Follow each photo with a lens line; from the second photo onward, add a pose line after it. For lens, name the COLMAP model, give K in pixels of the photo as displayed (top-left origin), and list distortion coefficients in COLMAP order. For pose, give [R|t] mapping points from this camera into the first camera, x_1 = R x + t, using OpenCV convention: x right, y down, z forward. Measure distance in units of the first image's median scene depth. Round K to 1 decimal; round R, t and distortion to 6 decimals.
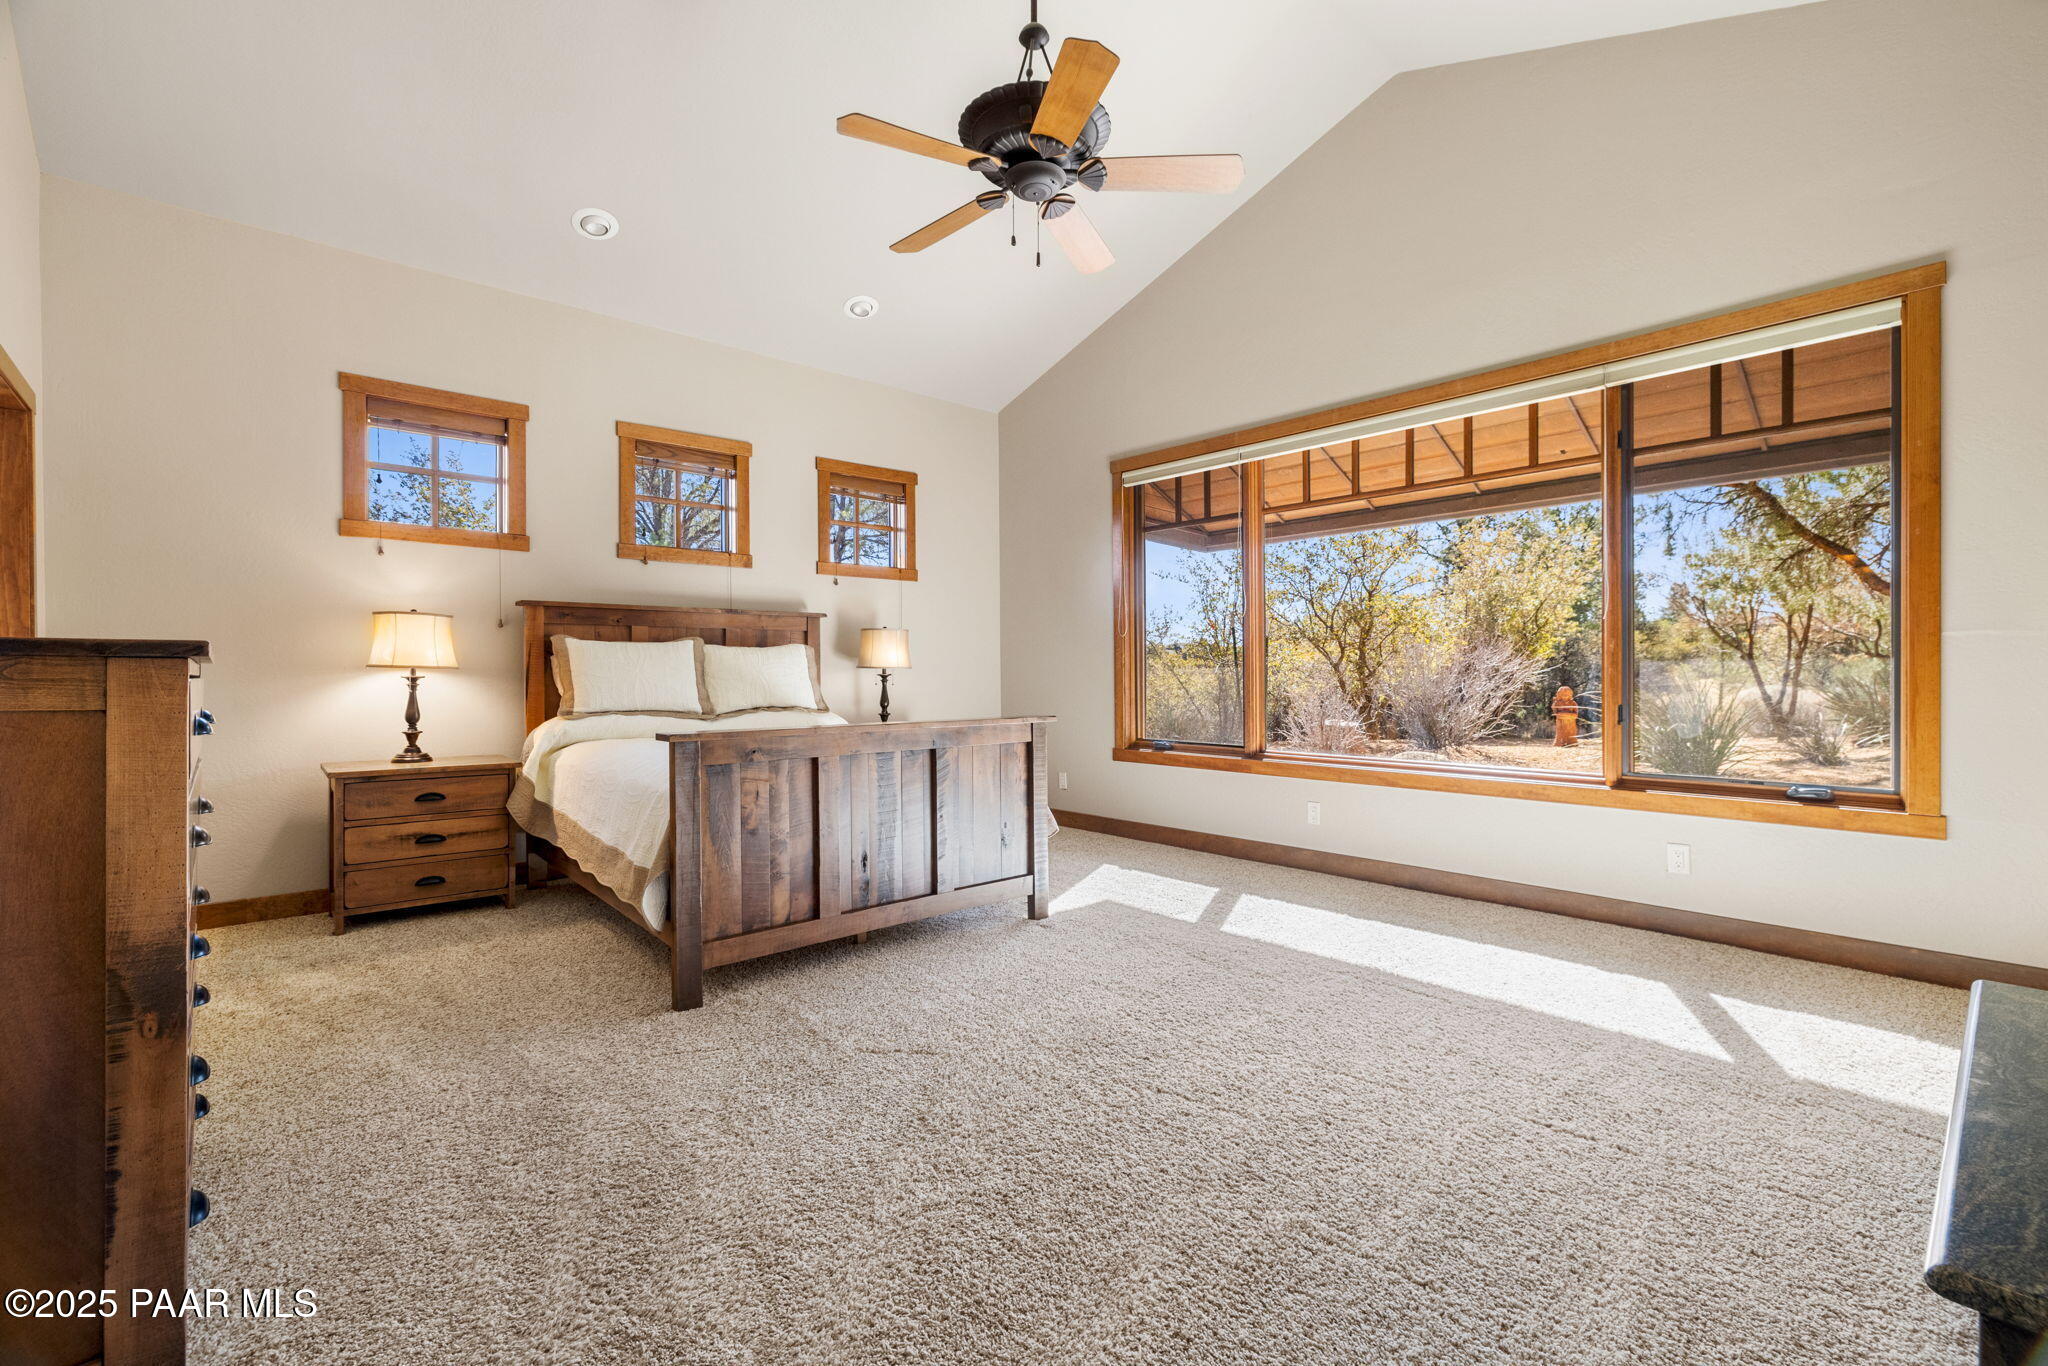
lens RADIAL K [[894.7, 0, 1024.0], [0, 894.7, 683.0], [0, 0, 1]] dist [-0.001677, -0.000046]
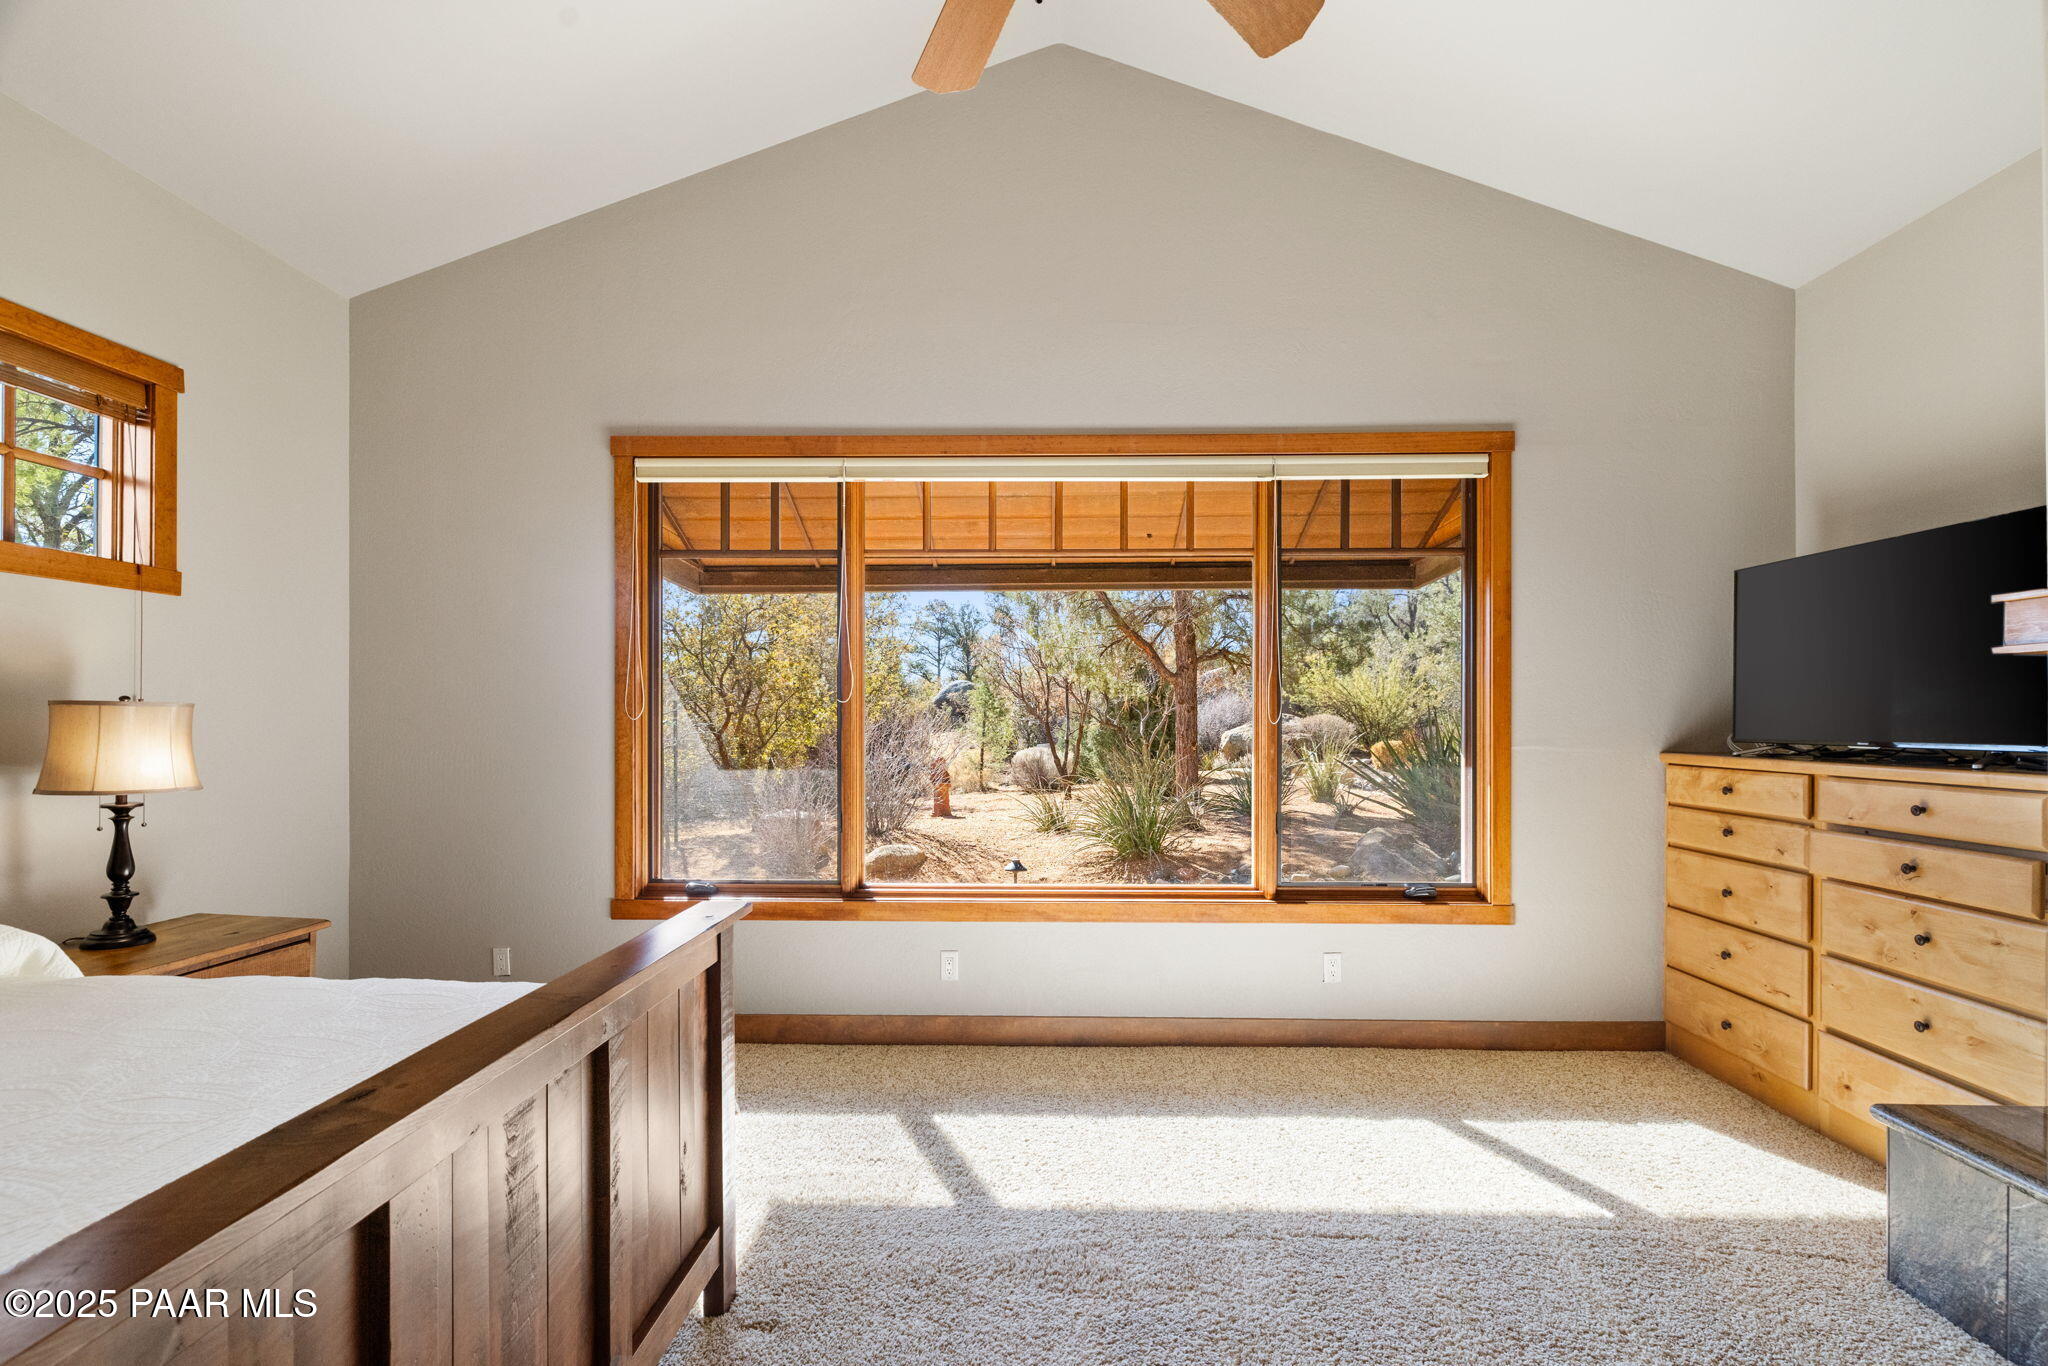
lens RADIAL K [[937.2, 0, 1023.8], [0, 937.2, 727.6], [0, 0, 1]] dist [-0.004884, -0.000414]
pose [[0.693160, 0.003821, 0.720773, -0.188782], [-0.000678, 0.999989, -0.004649, -0.048252], [-0.720783, 0.002734, 0.693155, 0.384388]]
